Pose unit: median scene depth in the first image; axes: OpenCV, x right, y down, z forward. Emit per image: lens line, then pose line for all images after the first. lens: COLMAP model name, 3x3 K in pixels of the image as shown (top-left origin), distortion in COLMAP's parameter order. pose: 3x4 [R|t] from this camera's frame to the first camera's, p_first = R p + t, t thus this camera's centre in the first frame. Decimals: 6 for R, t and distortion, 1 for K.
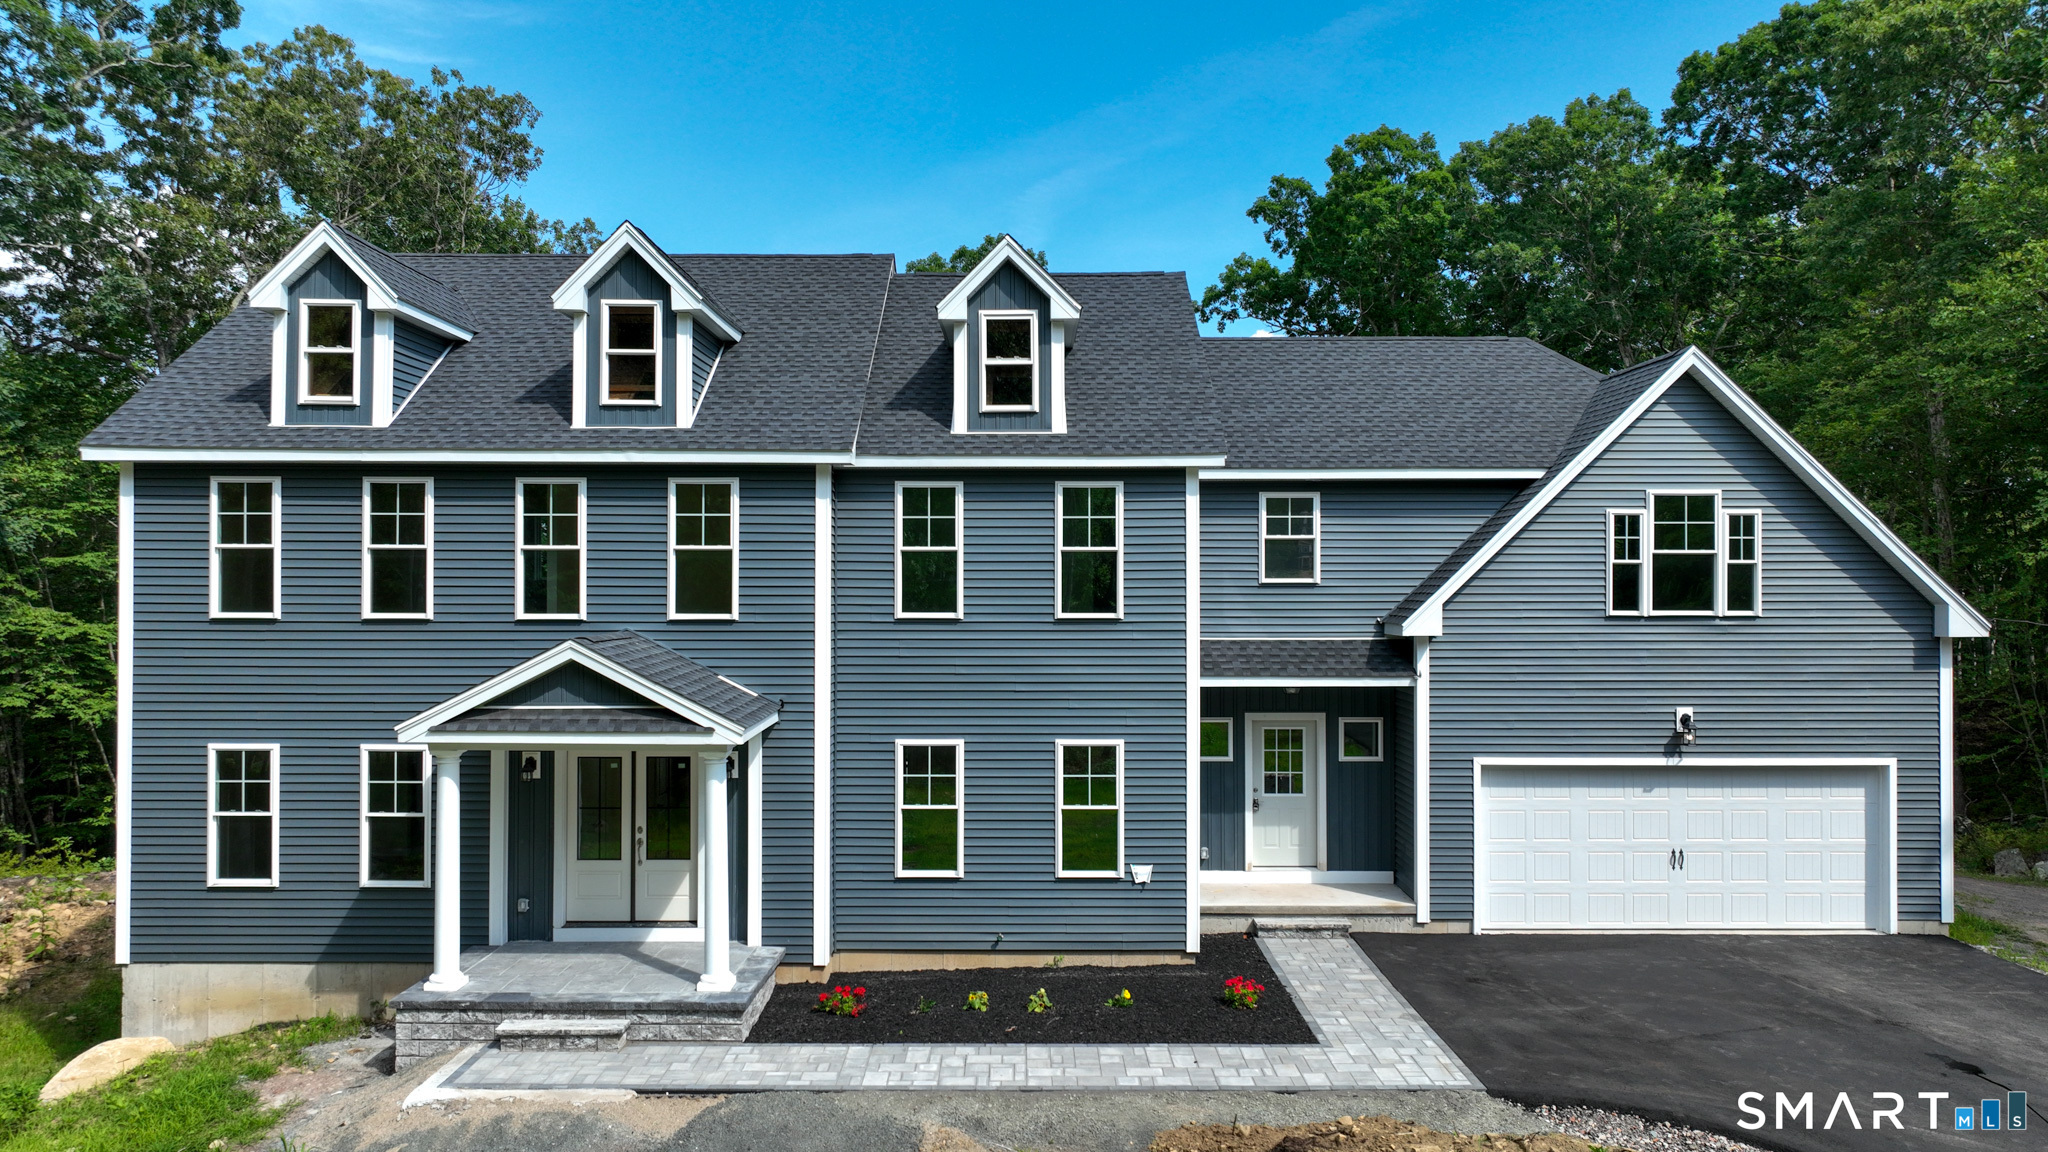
lens RADIAL K [[1441.5, 0, 1023.7], [0, 1441.5, 576.0], [0, 0, 1]] dist [0.008396, 0.002275]
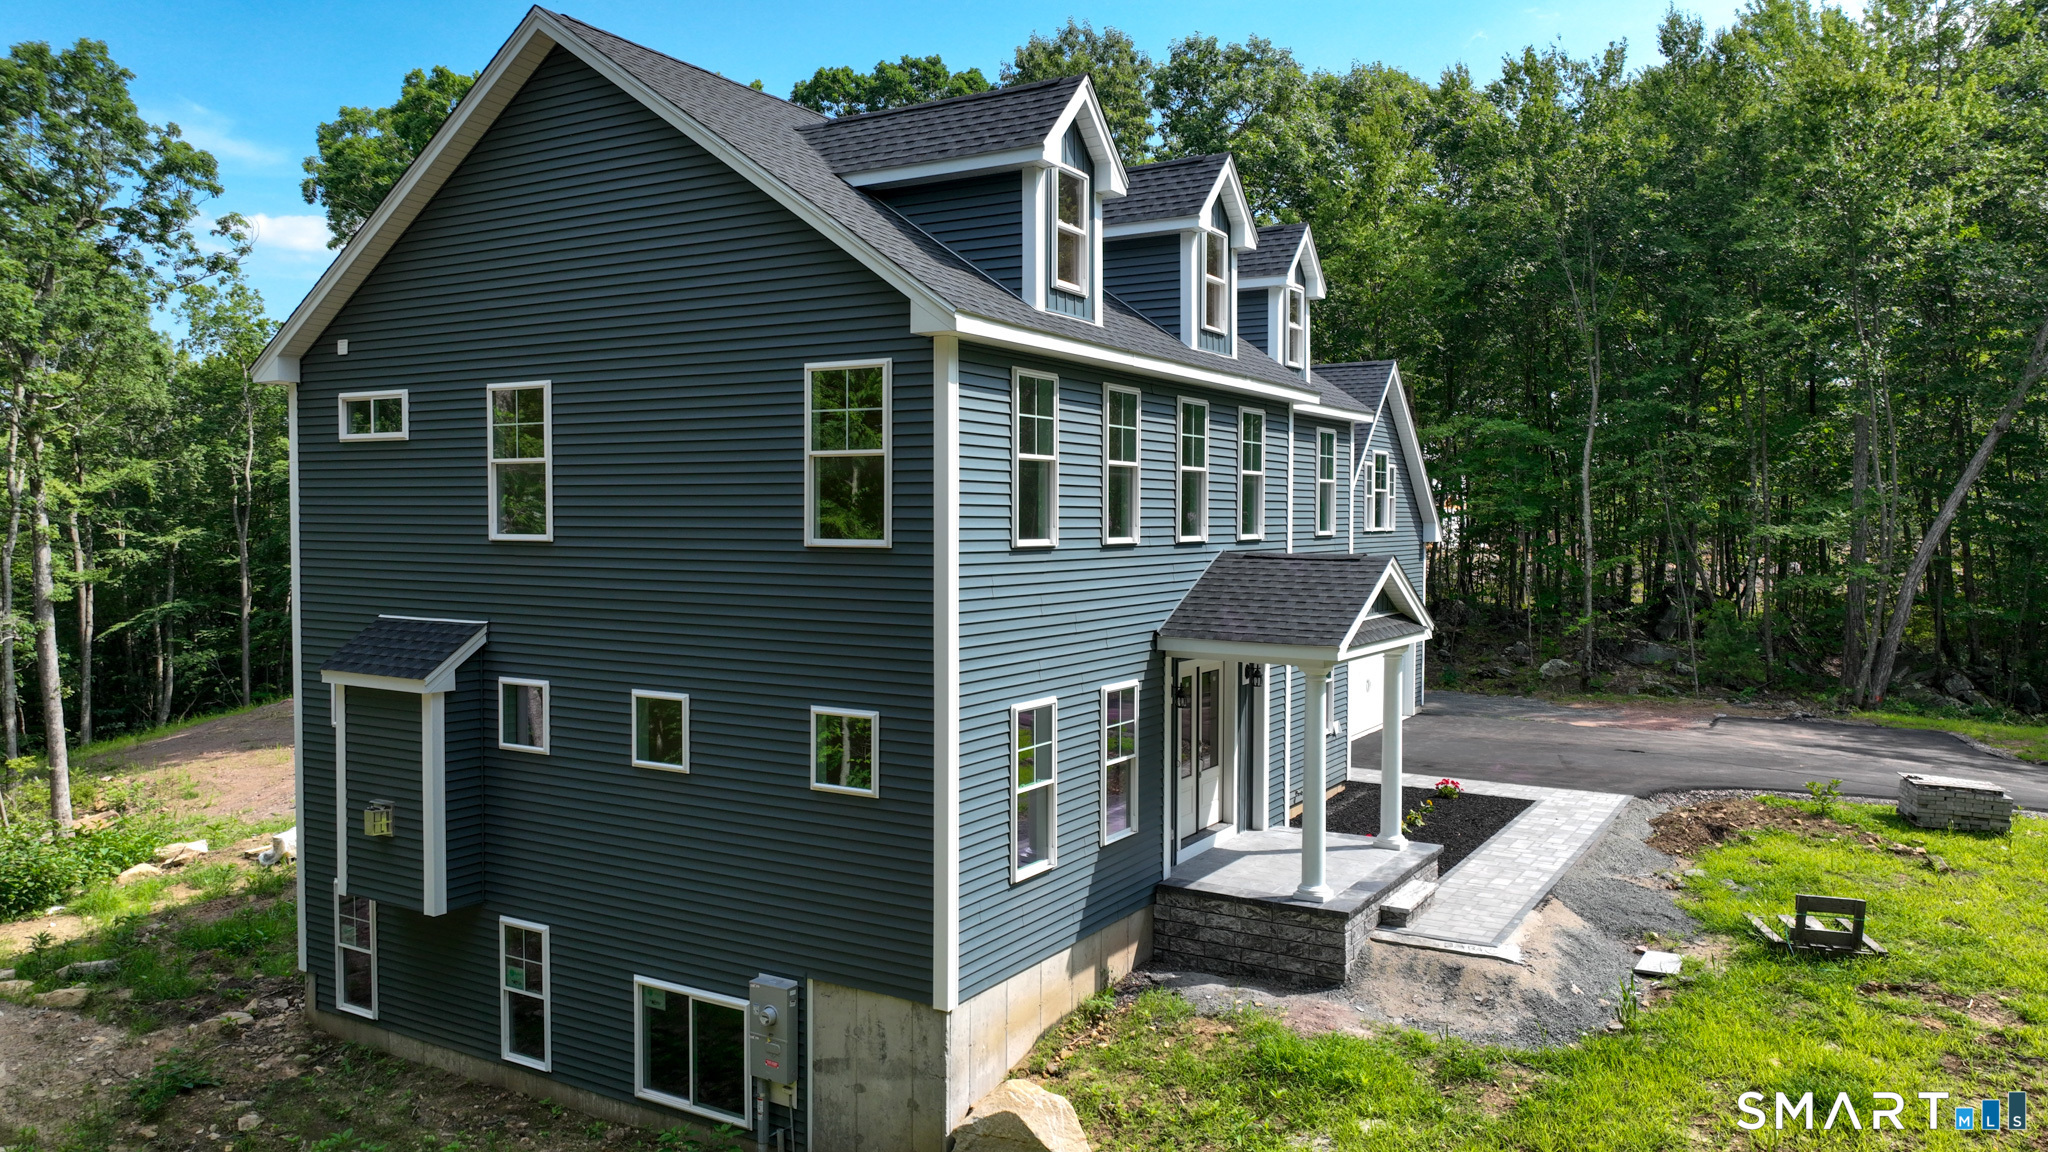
lens RADIAL K [[1441.5, 0, 1024.4], [0, 1441.5, 559.5], [0, 0, 1]] dist [0.008396, 0.002275]
pose [[0.505092, -0.025927, 0.862676, -1.191450], [-0.011021, 0.999273, 0.036485, 0.007549], [-0.862995, -0.027936, 0.504440, 0.572862]]
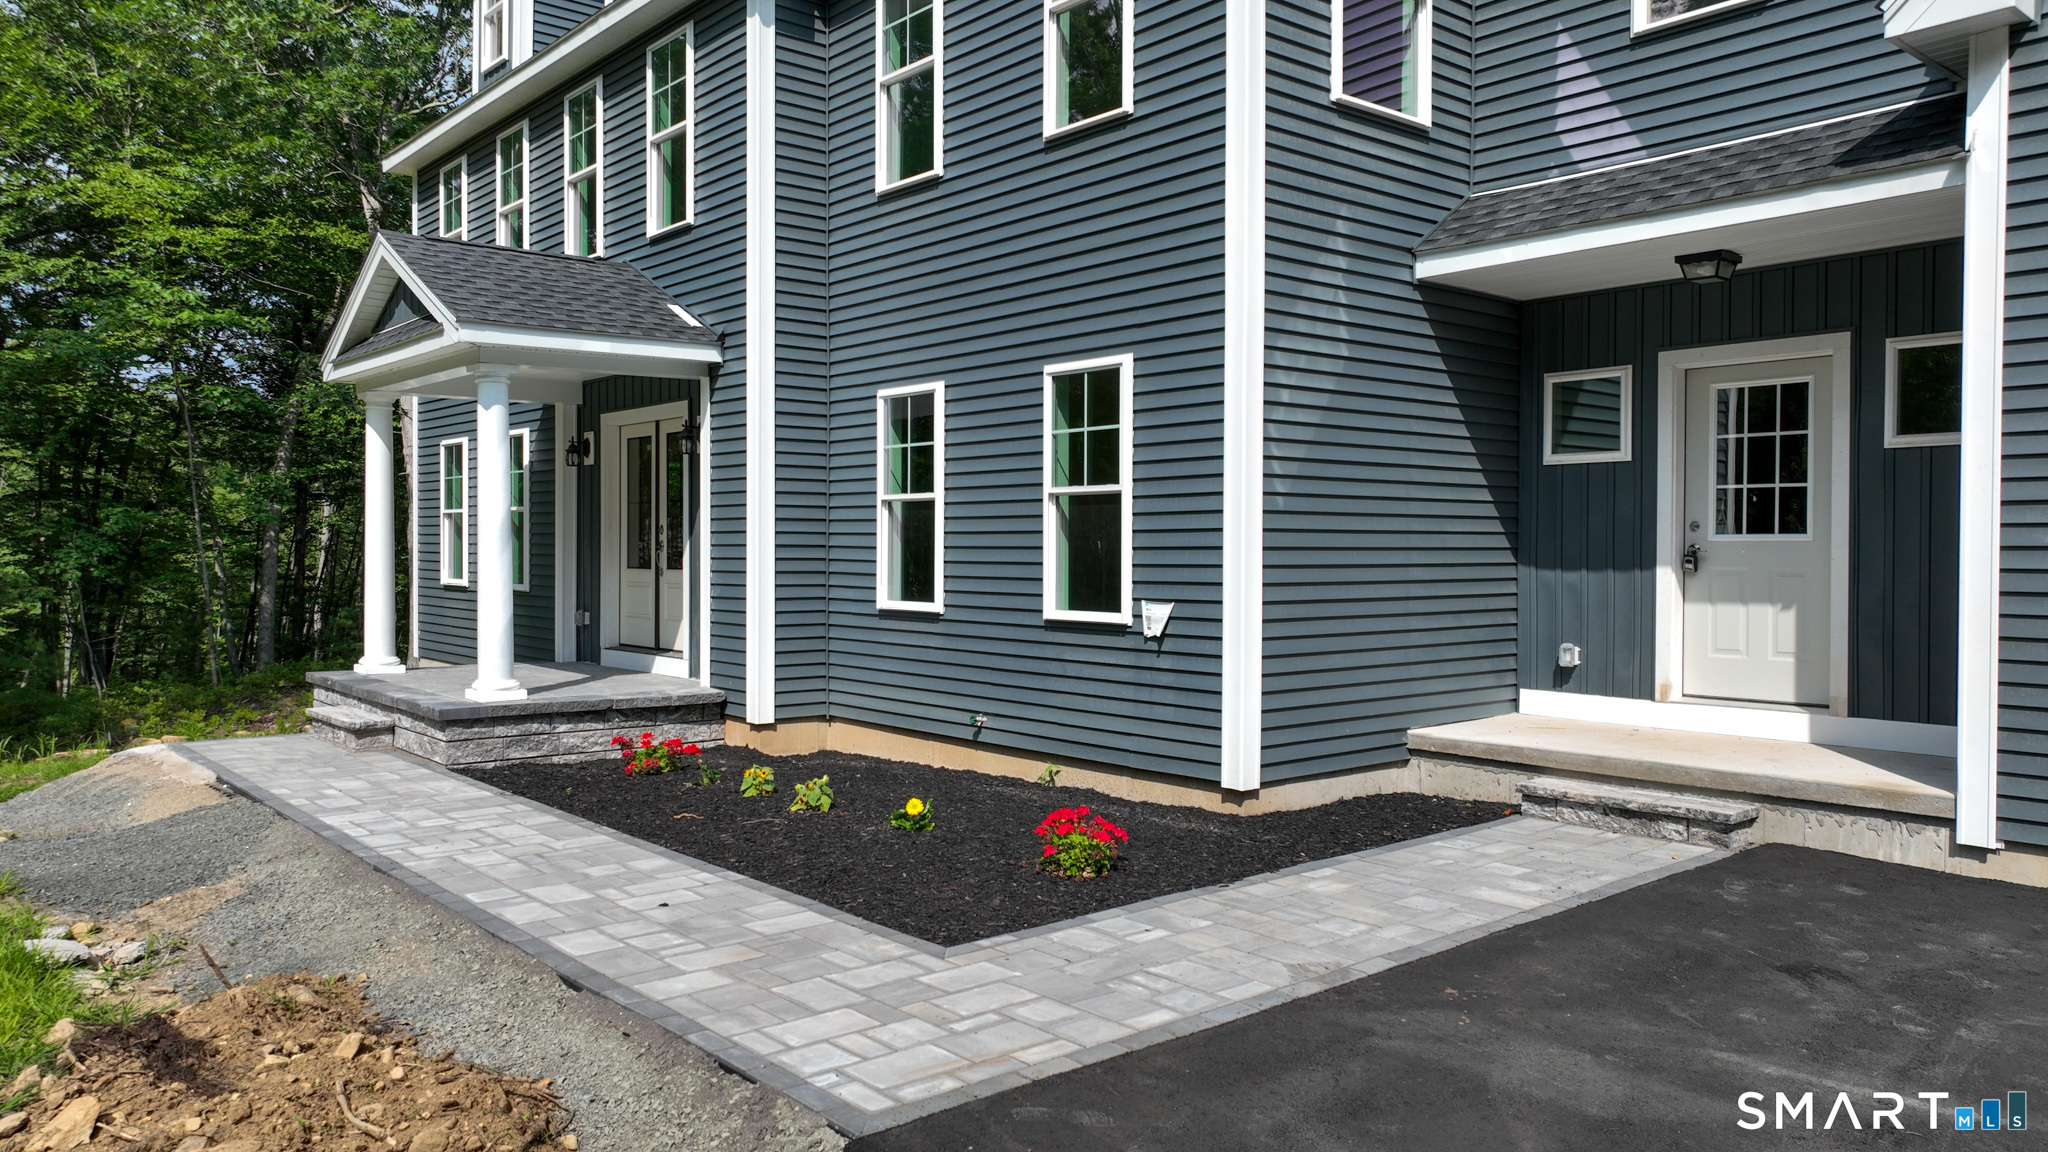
lens RADIAL K [[1441.5, 0, 1026.3], [0, 1441.5, 571.0], [0, 0, 1]] dist [0.008396, 0.002275]
pose [[0.645606, 0.014339, -0.763536, 0.429037], [-0.001411, 0.999844, 0.017584, 0.179234], [0.763669, -0.010275, 0.645526, 0.637251]]
